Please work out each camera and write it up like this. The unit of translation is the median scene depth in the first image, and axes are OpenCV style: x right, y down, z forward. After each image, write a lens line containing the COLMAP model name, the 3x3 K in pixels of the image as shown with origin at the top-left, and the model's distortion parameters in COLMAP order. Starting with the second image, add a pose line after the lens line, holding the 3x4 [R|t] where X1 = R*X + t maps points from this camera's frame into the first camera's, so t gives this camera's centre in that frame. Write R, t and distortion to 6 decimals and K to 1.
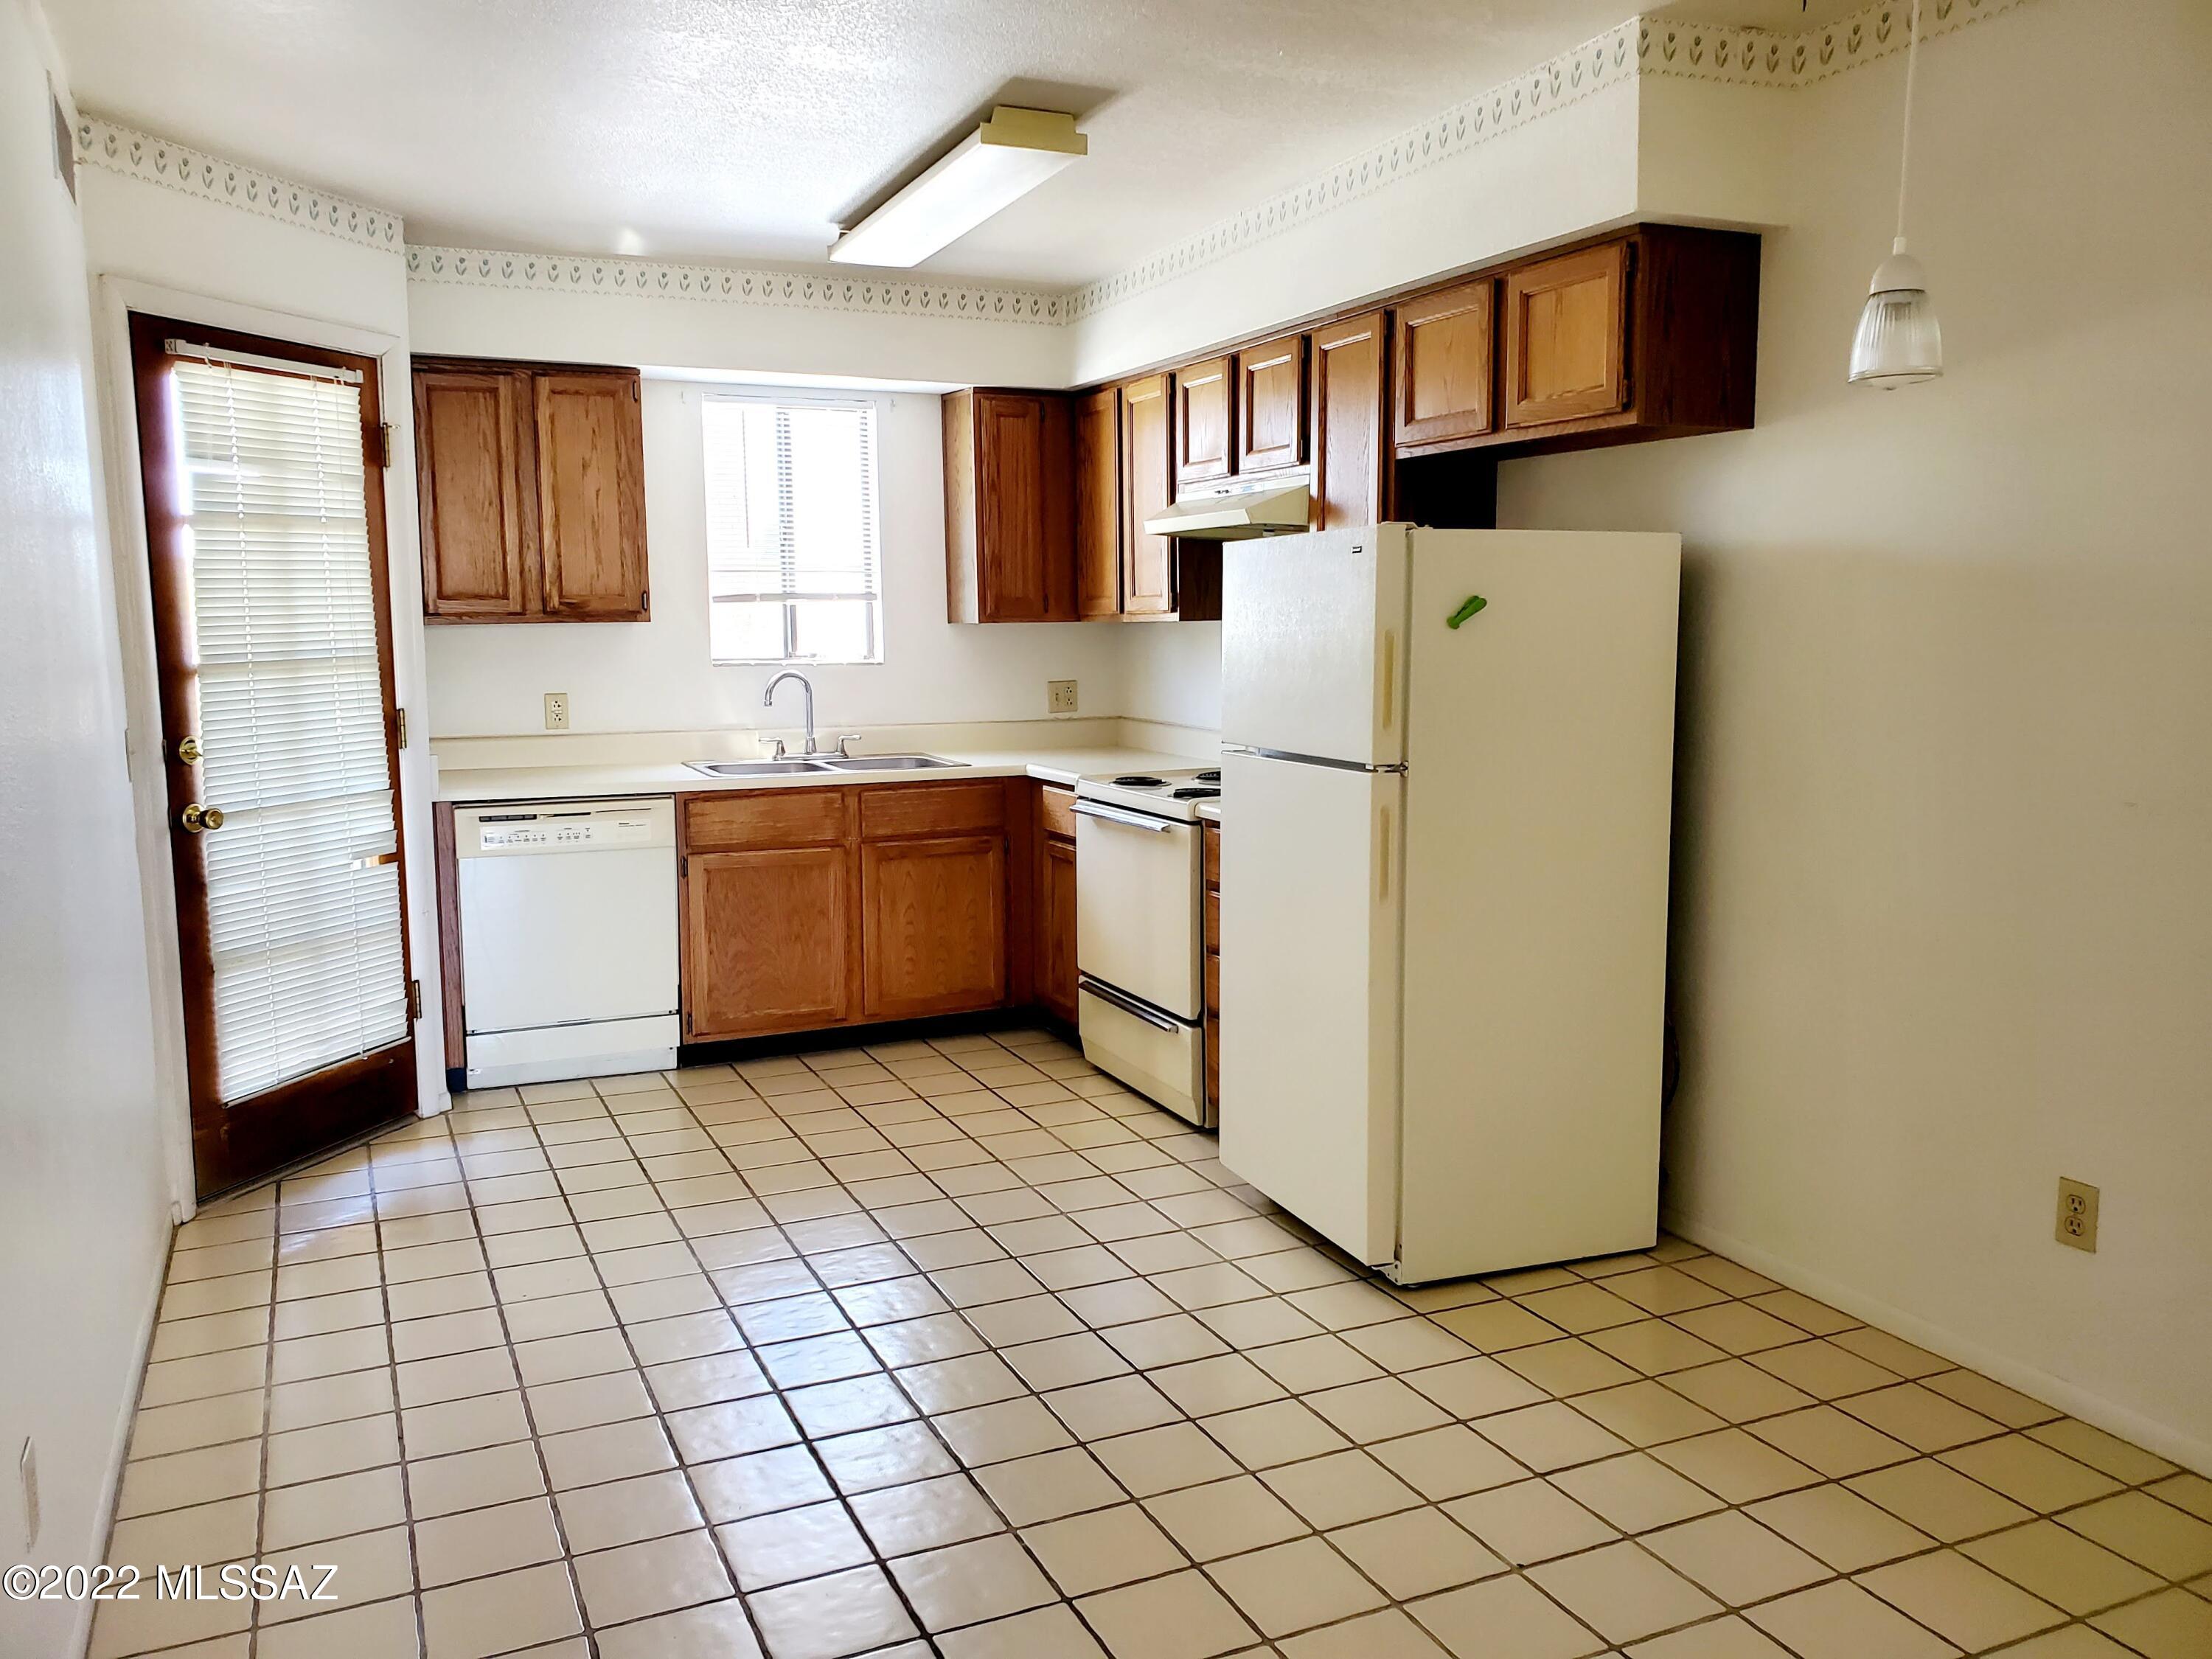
lens RADIAL K [[1717.8, 0, 1090.0], [0, 1717.8, 806.6], [0, 0, 1]] dist [0.053794, -0.027332]
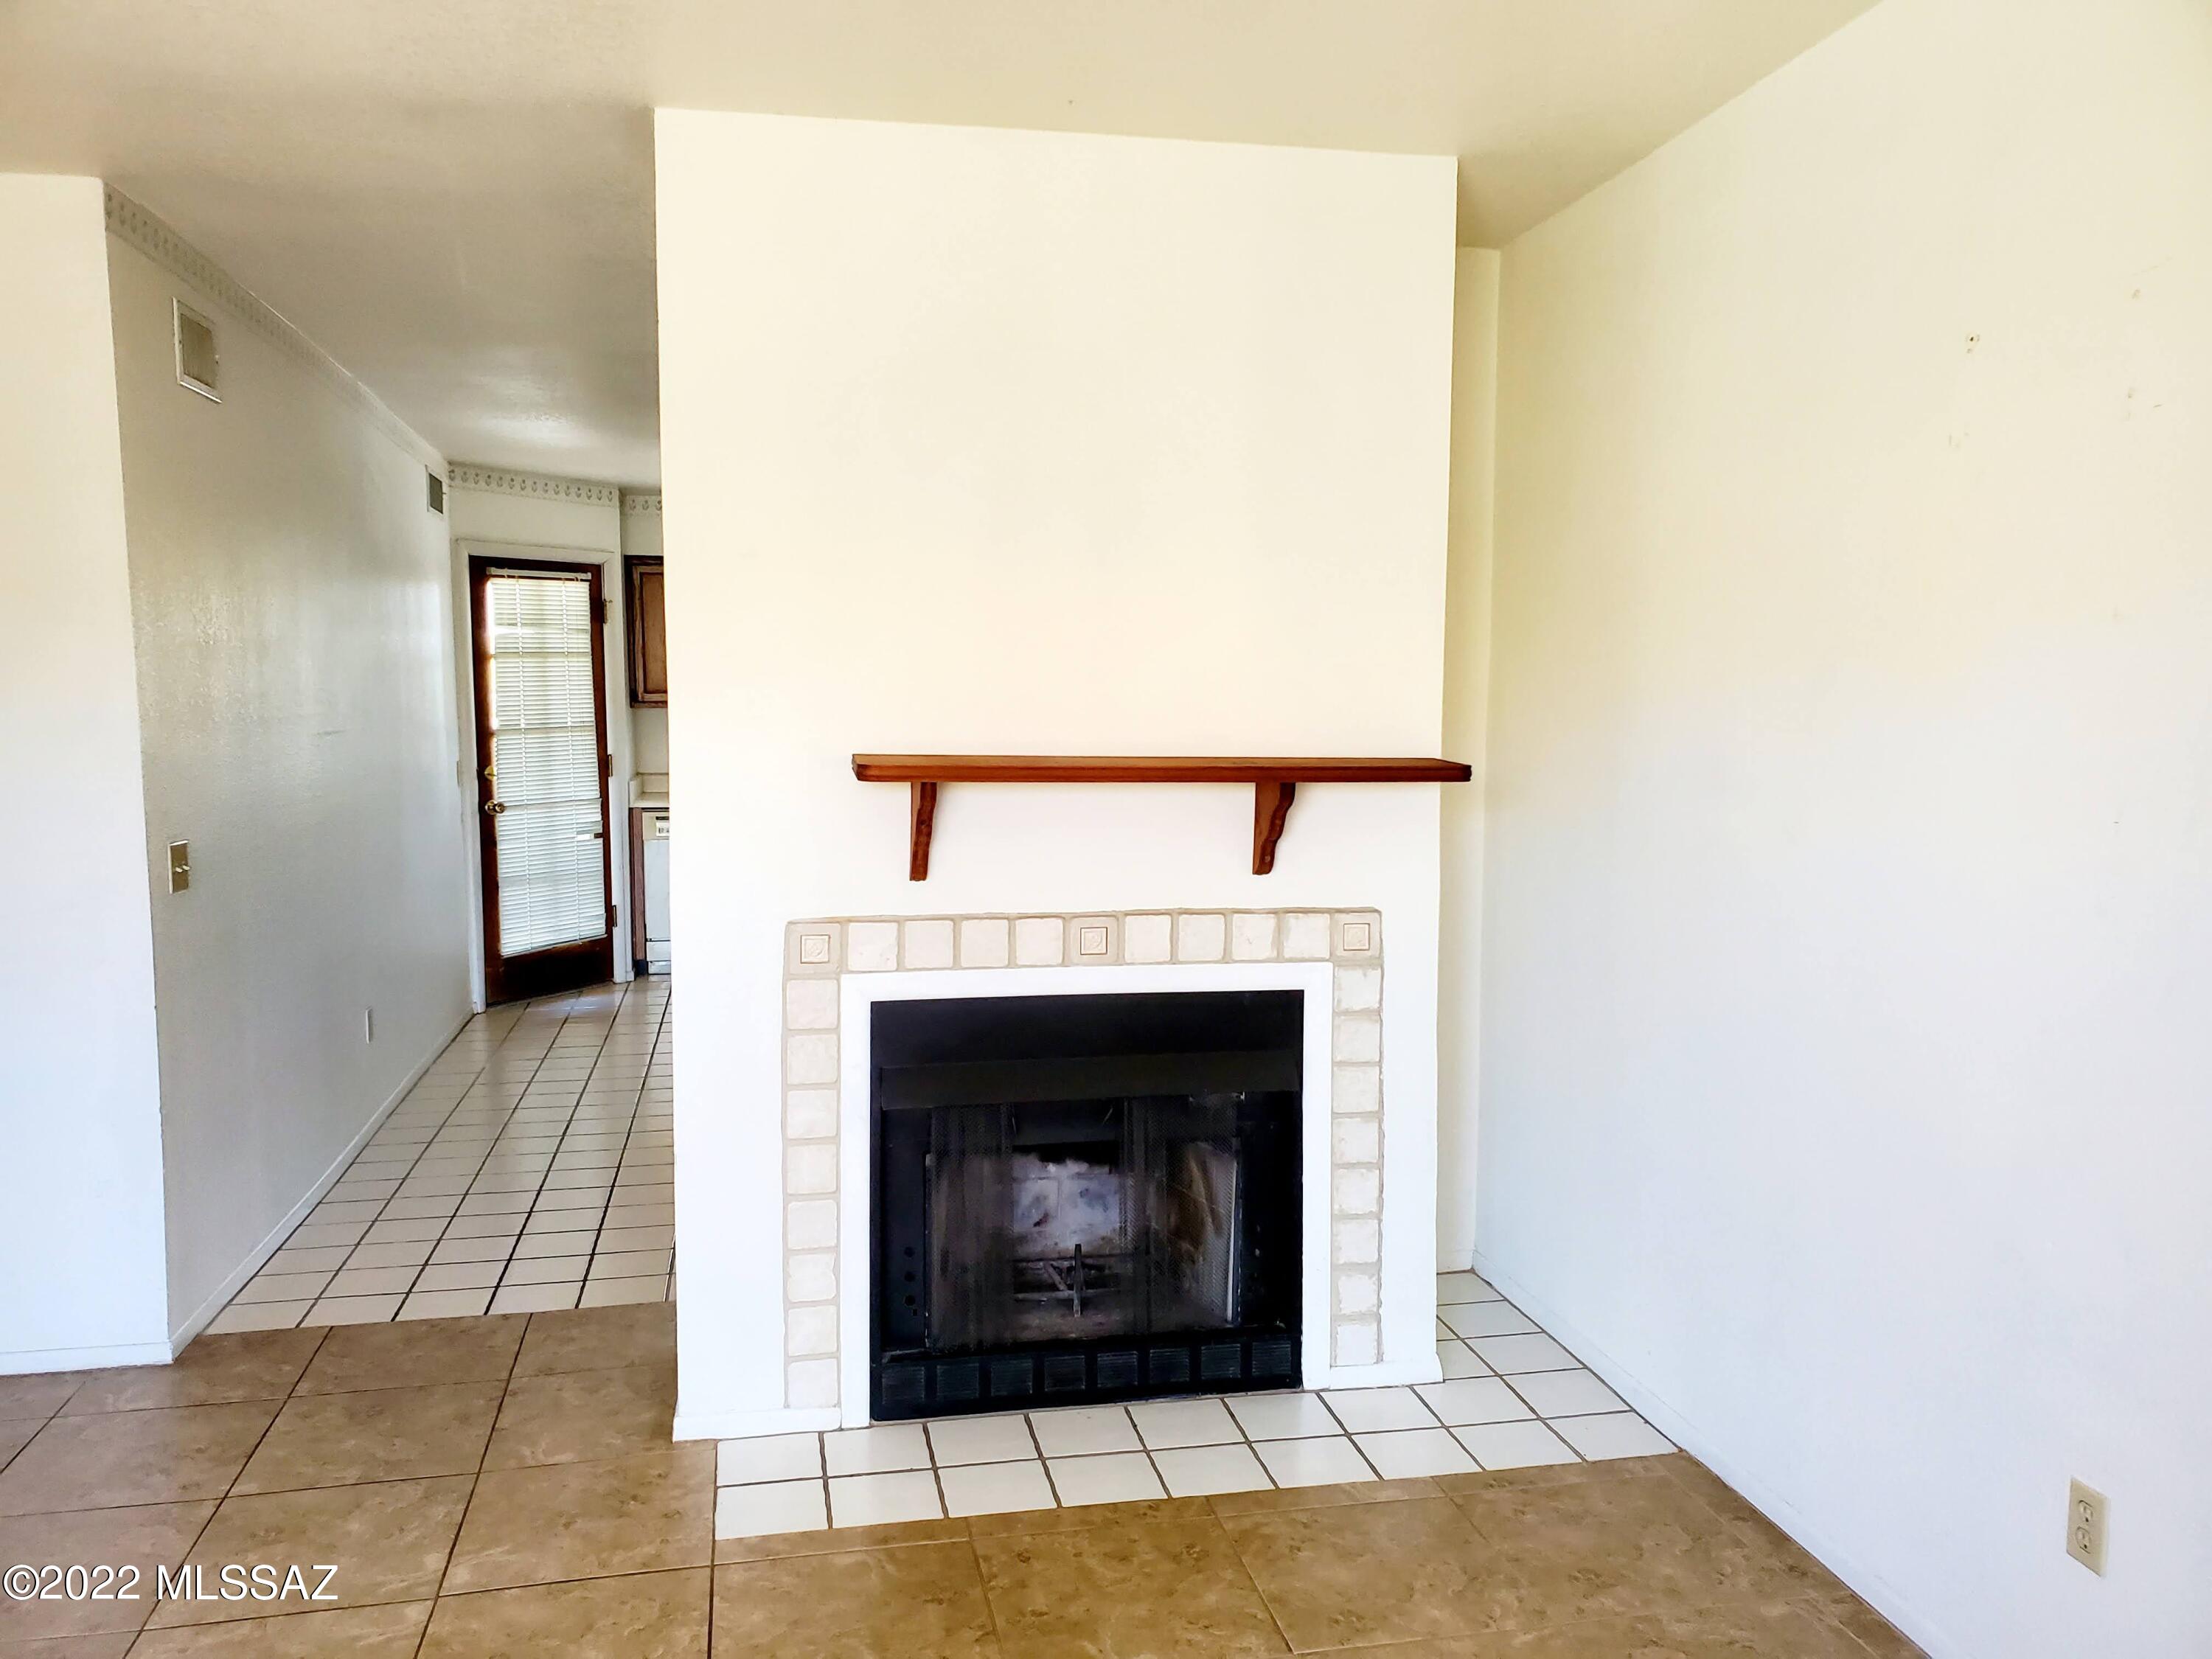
lens RADIAL K [[1717.8, 0, 1096.7], [0, 1717.8, 825.4], [0, 0, 1]] dist [0.053794, -0.027332]
pose [[0.976633, 0.025707, -0.213372, 0.545283], [-0.032179, 0.999120, -0.026913, 0.055316], [0.212493, 0.033150, 0.976600, -0.728035]]
